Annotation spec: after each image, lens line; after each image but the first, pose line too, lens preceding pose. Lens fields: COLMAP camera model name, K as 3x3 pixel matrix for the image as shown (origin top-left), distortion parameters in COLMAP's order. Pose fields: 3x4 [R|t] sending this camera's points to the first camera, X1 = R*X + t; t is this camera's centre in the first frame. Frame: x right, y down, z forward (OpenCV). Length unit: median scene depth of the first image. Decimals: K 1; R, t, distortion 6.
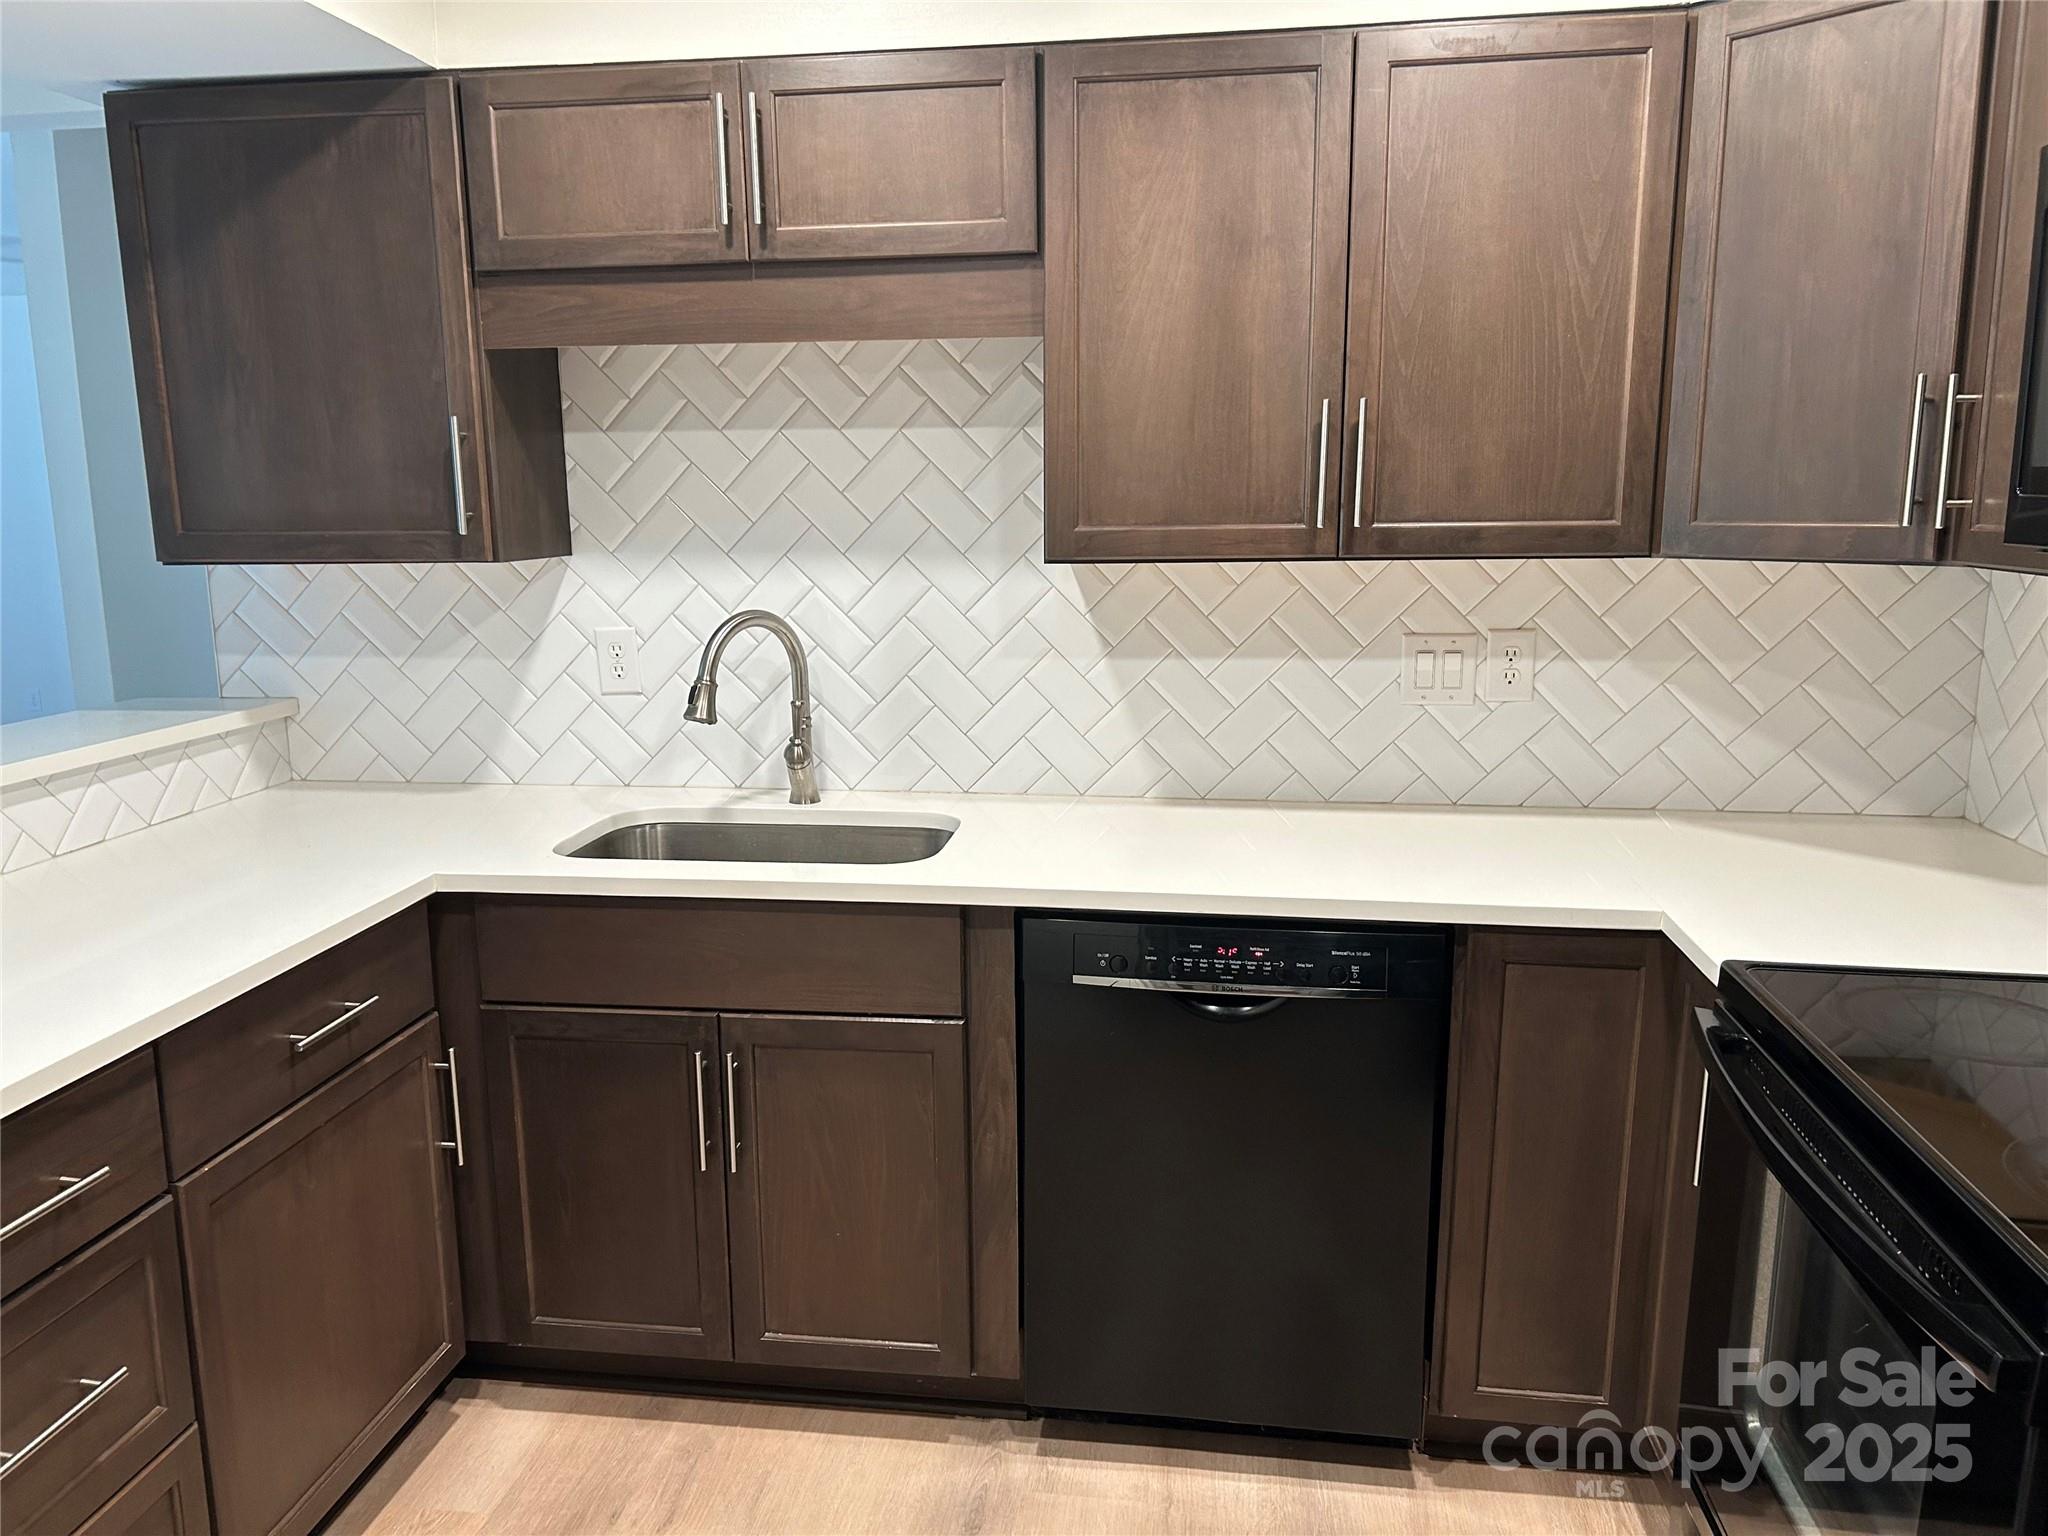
lens RADIAL K [[1539.0, 0, 1022.3], [0, 1539.0, 818.2], [0, 0, 1]] dist [0.066322, -0.081390]
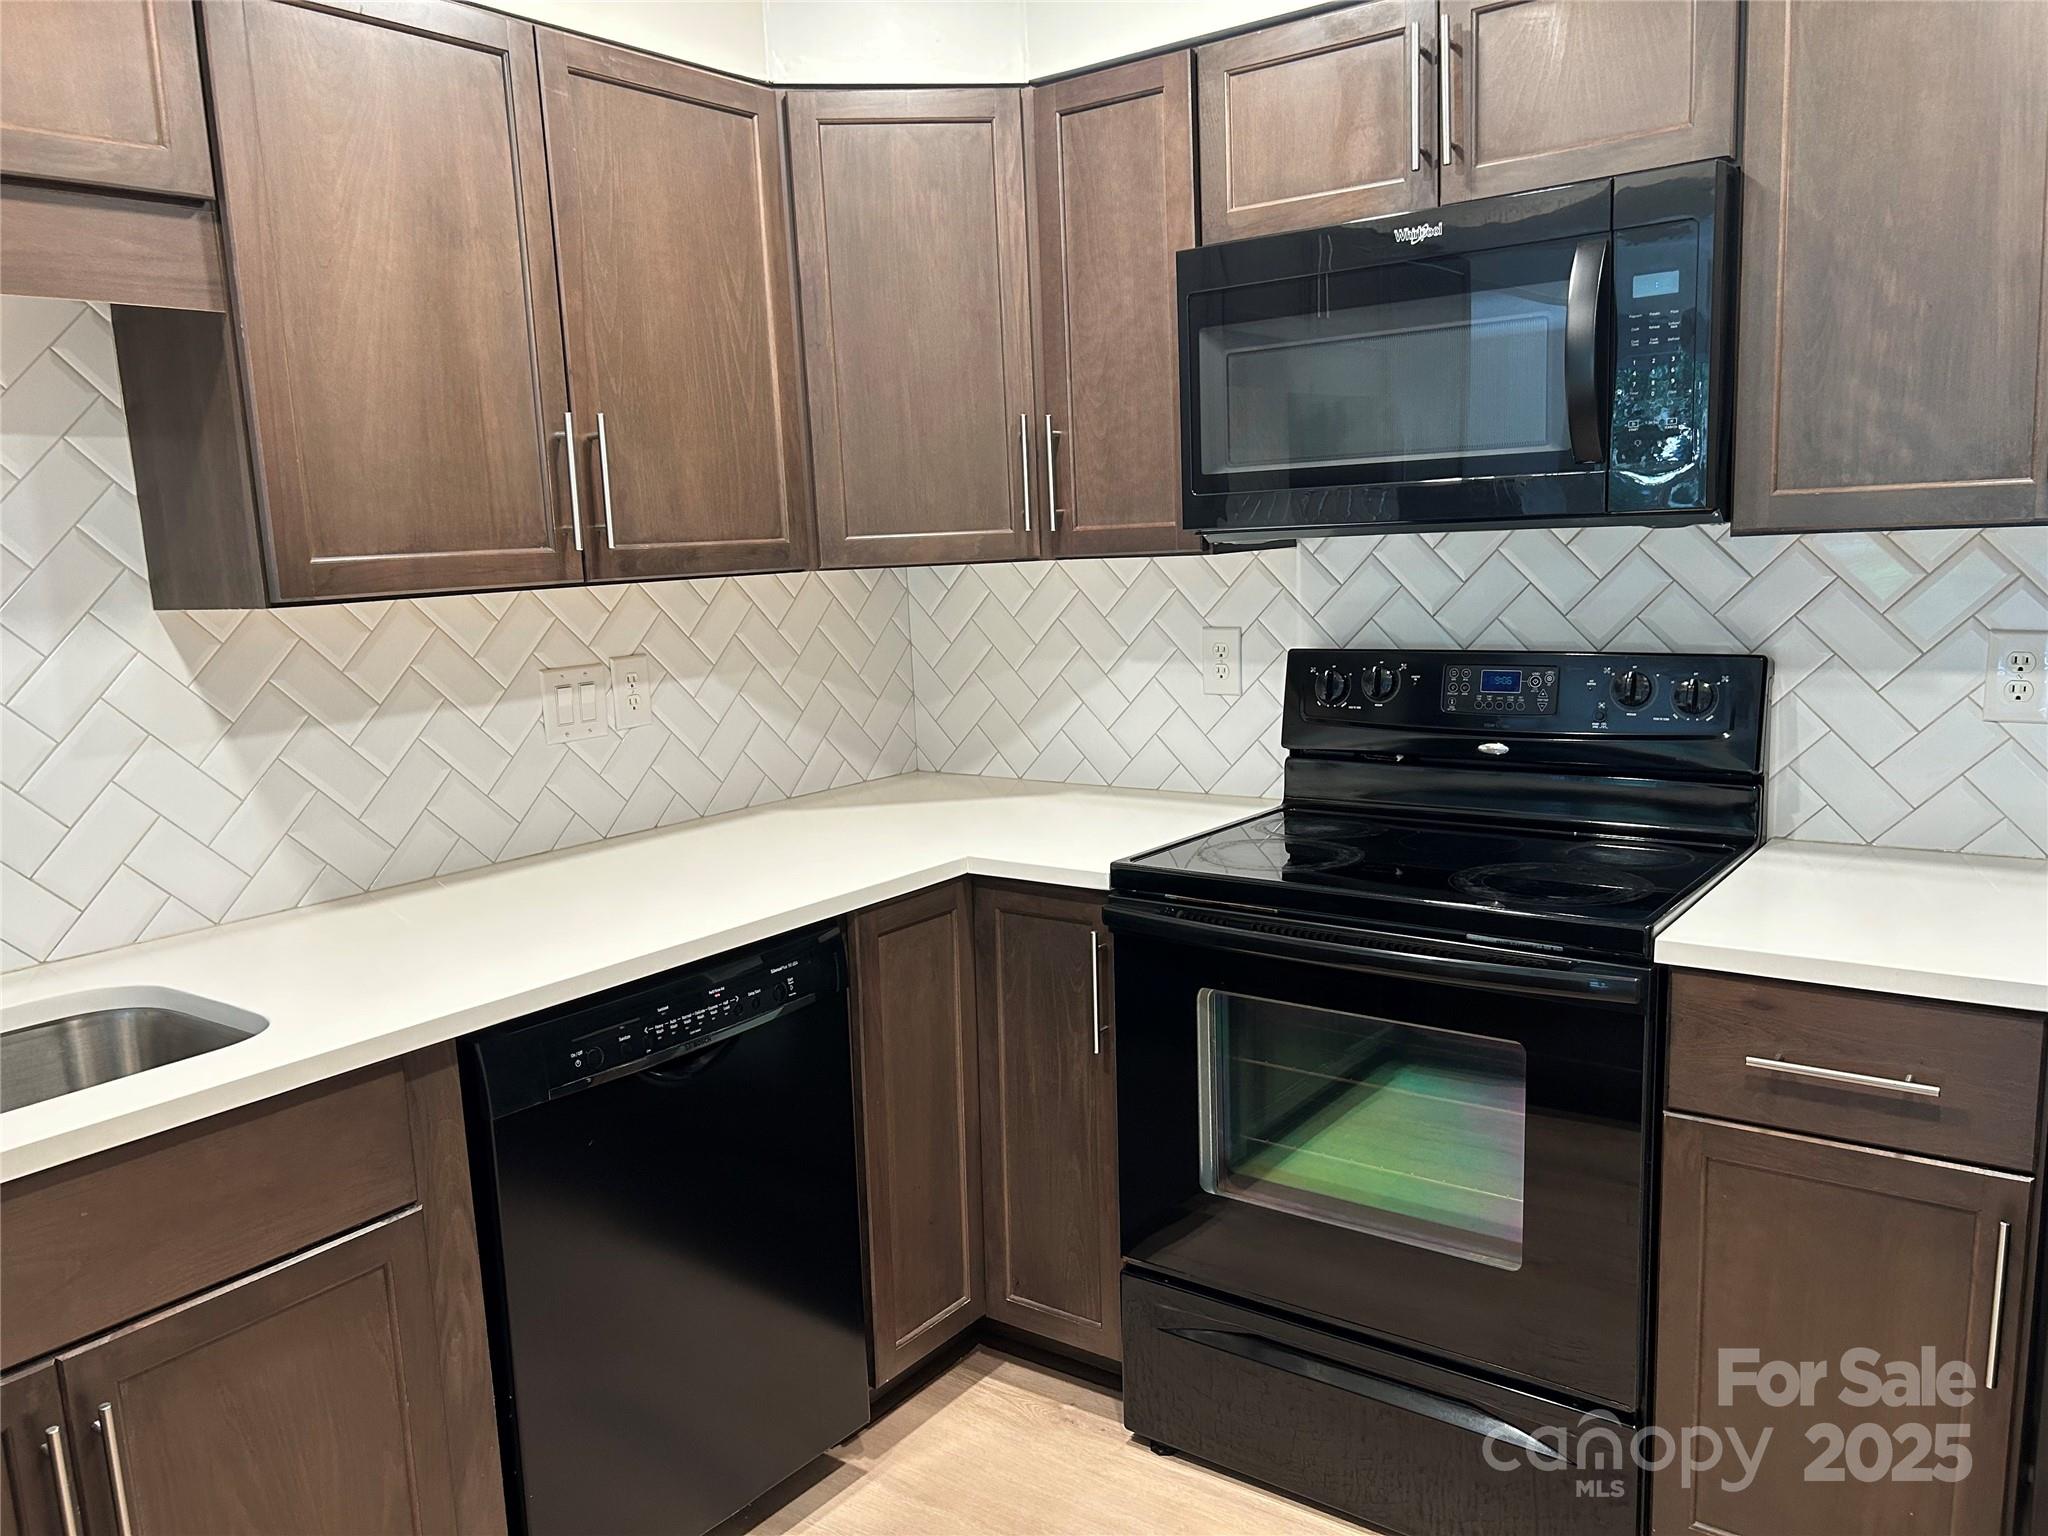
lens RADIAL K [[1539.0, 0, 1043.0], [0, 1539.0, 812.6], [0, 0, 1]] dist [0.066322, -0.081390]
pose [[0.472212, -0.173468, 0.864248, -0.504899], [0.221918, 0.972261, 0.073895, -0.042035], [-0.853094, 0.156898, 0.497609, 0.324298]]
